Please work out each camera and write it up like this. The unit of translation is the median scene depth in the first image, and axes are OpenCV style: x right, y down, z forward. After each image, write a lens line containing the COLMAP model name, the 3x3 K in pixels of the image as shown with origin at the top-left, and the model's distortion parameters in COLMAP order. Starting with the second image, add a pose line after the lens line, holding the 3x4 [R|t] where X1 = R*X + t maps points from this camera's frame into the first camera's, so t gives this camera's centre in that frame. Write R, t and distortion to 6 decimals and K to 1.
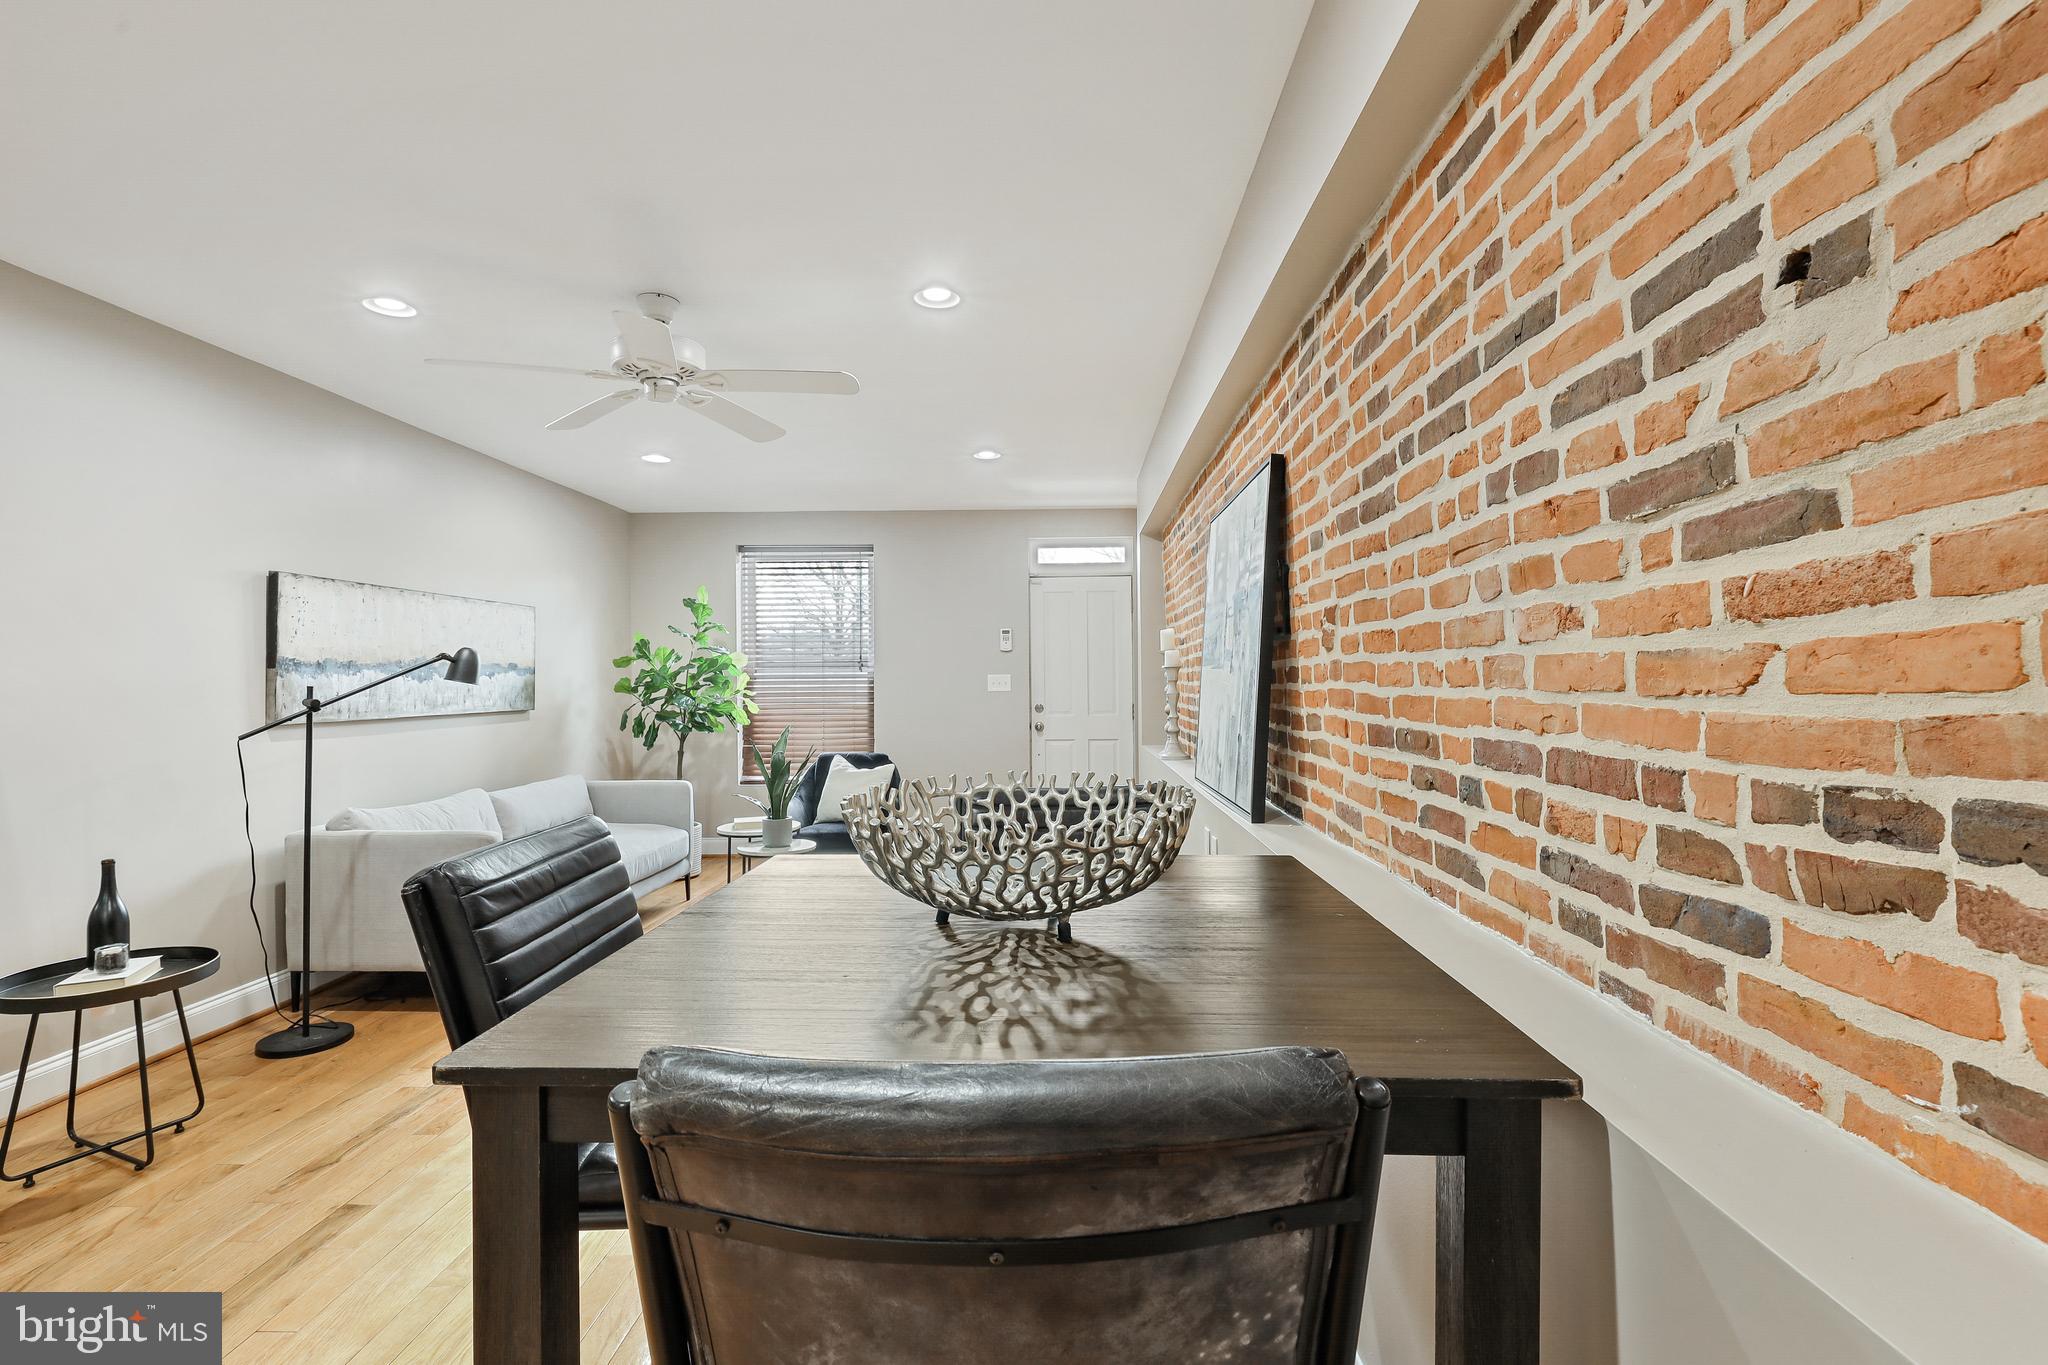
lens RADIAL K [[927.3, 0, 1045.5], [0, 927.3, 679.3], [0, 0, 1]] dist [0.000293, -0.000103]
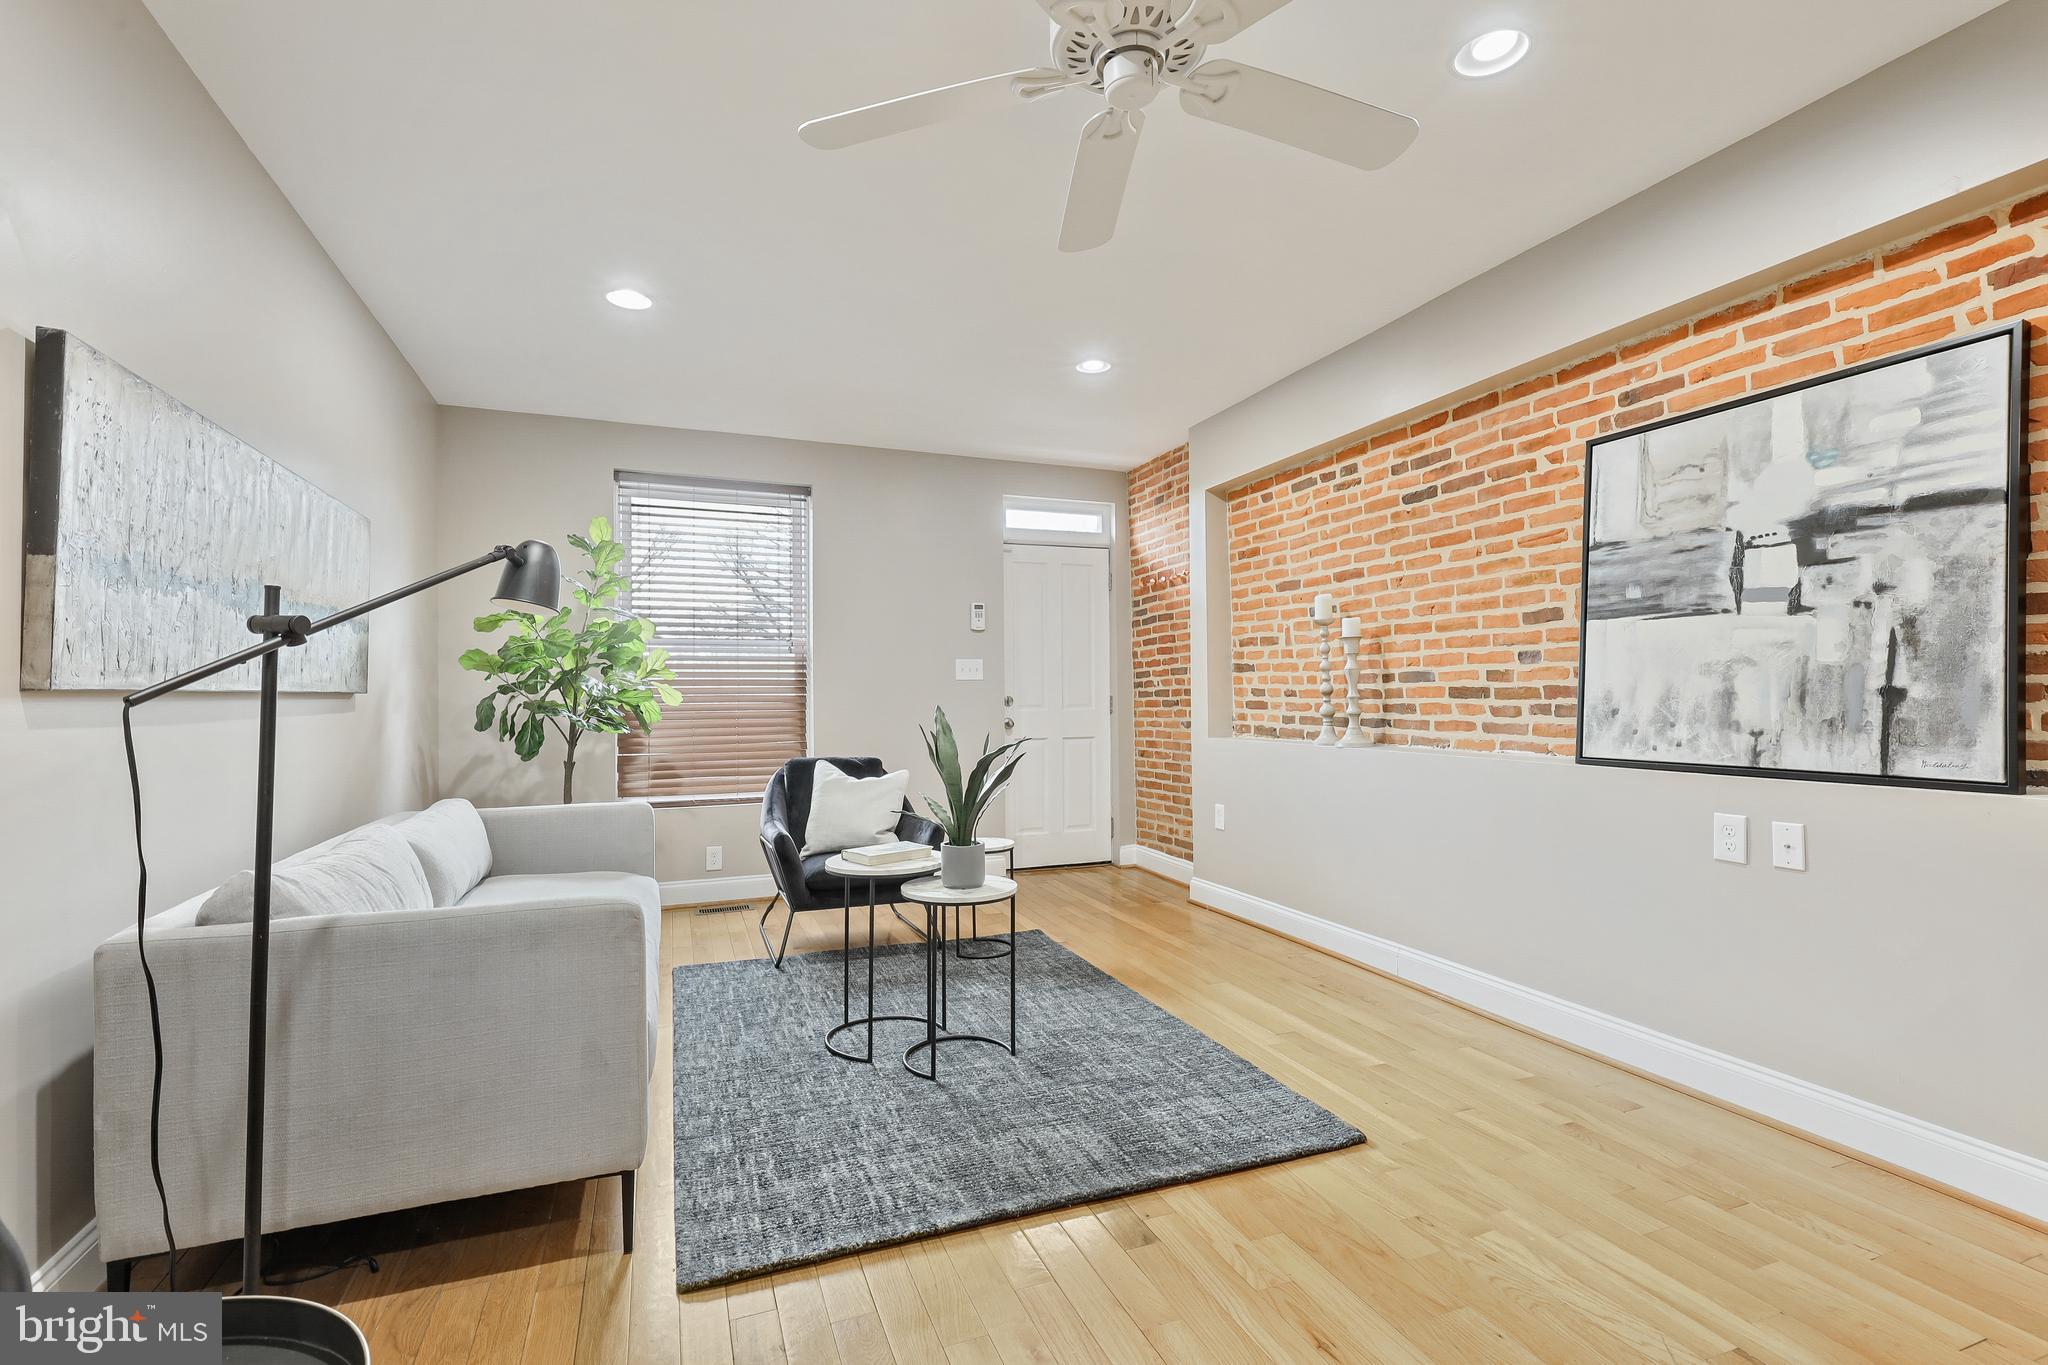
lens RADIAL K [[922.4, 0, 1030.3], [0, 922.4, 685.1], [0, 0, 1]] dist [-0.000013, -0.000327]
pose [[0.920849, 0.005817, 0.389876, -0.533273], [-0.000314, 0.999899, -0.014179, 0.048879], [-0.389919, 0.012934, 0.920758, 0.398479]]
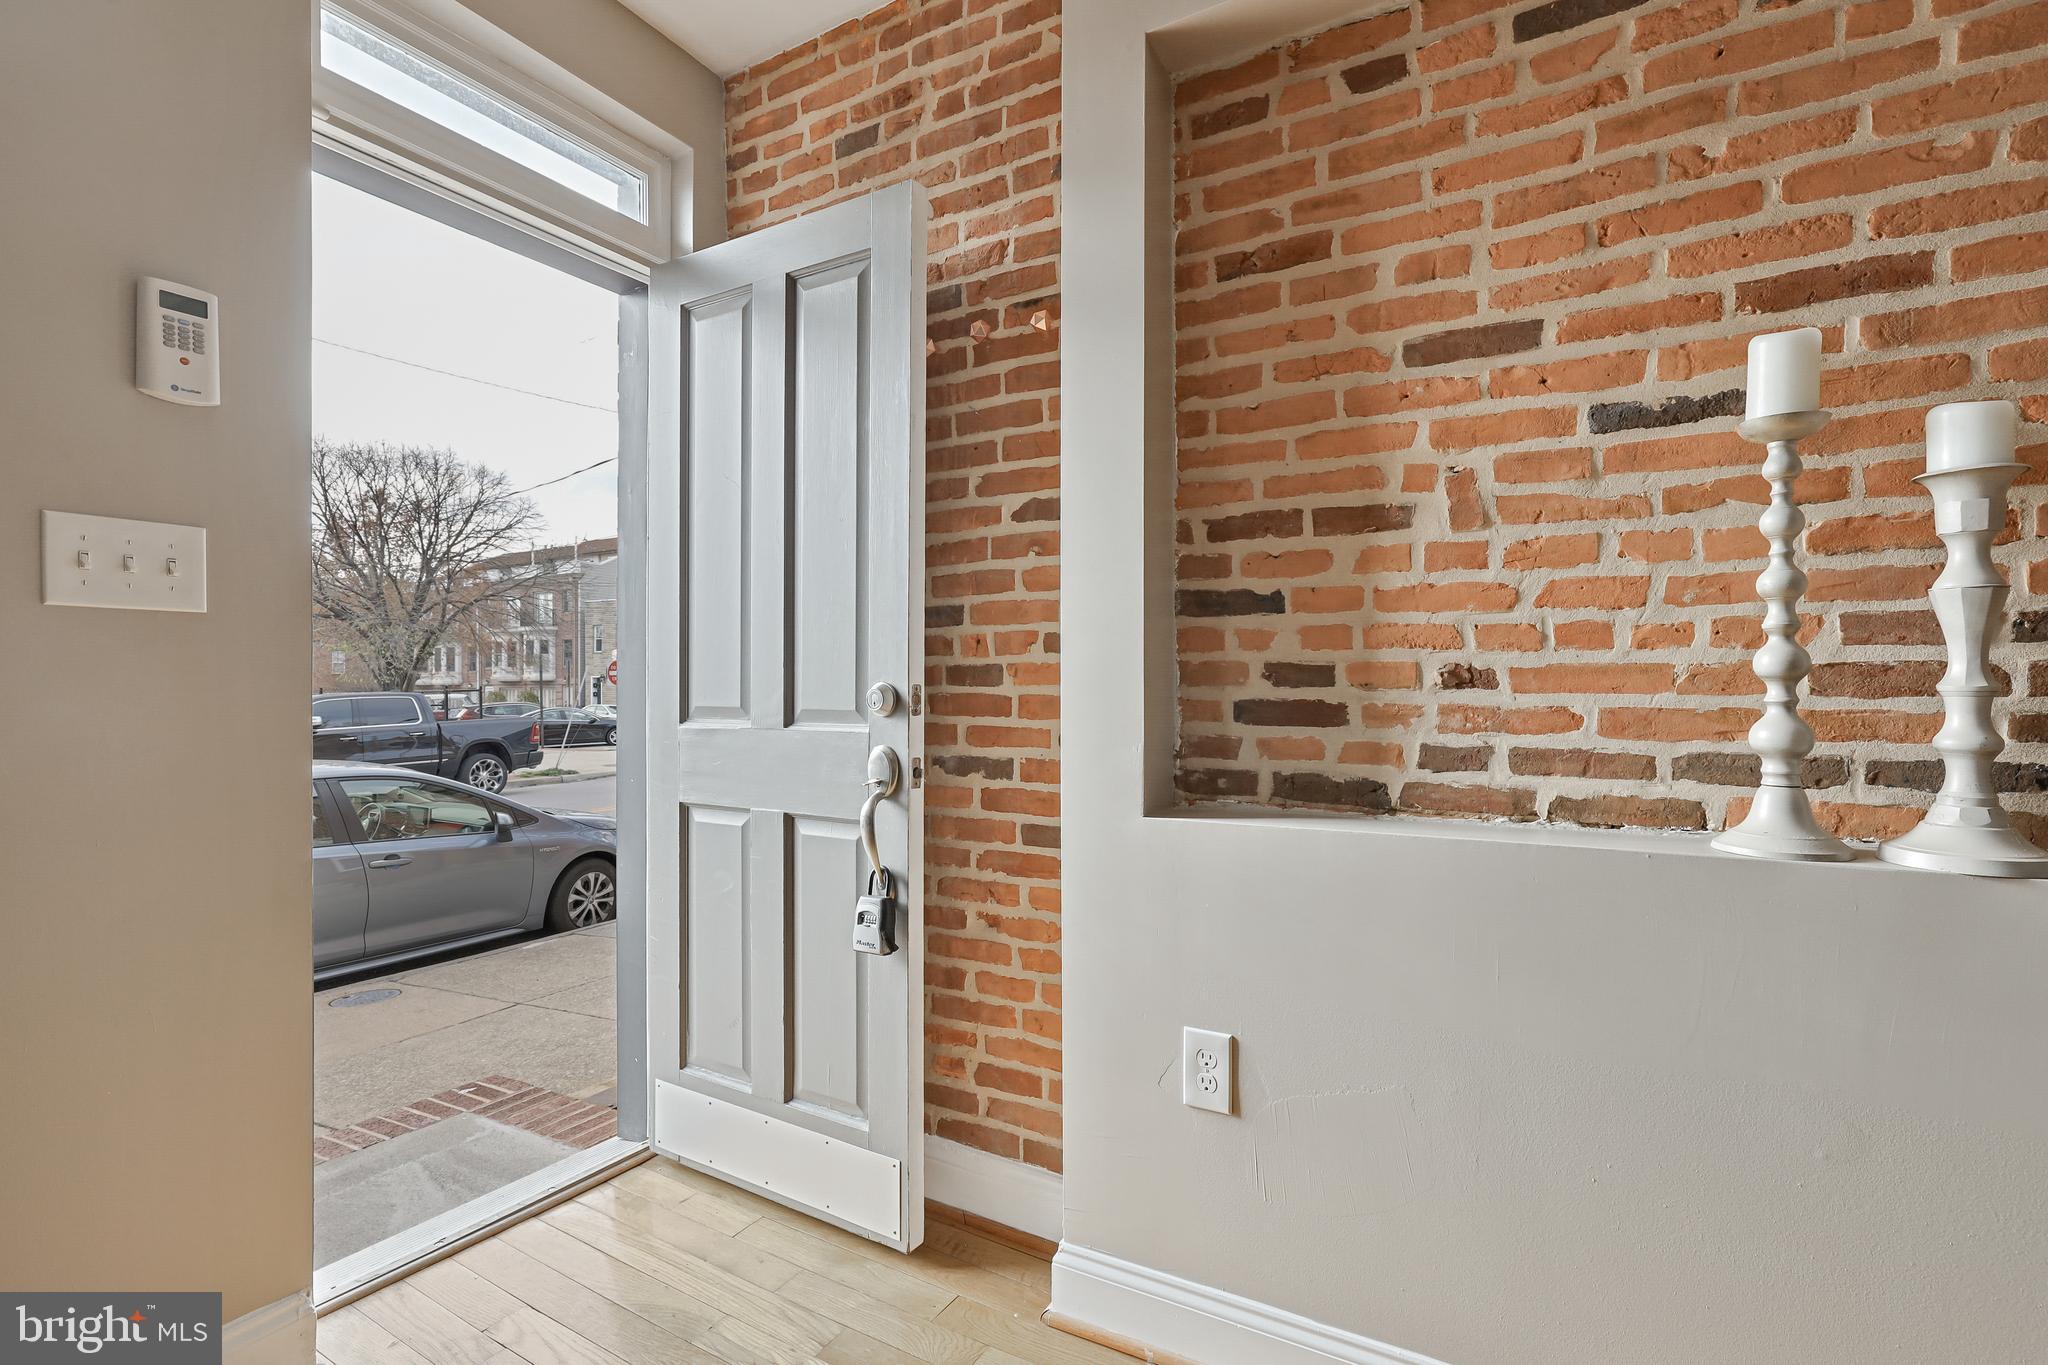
lens RADIAL K [[918.9, 0, 1012.4], [0, 918.9, 686.5], [0, 0, 1]] dist [0.001164, 0.000046]
pose [[0.481594, -0.000331, 0.876394, -0.213185], [-0.000813, 0.999999, 0.000824, 0.046272], [-0.876394, -0.001110, 0.481594, 1.280511]]
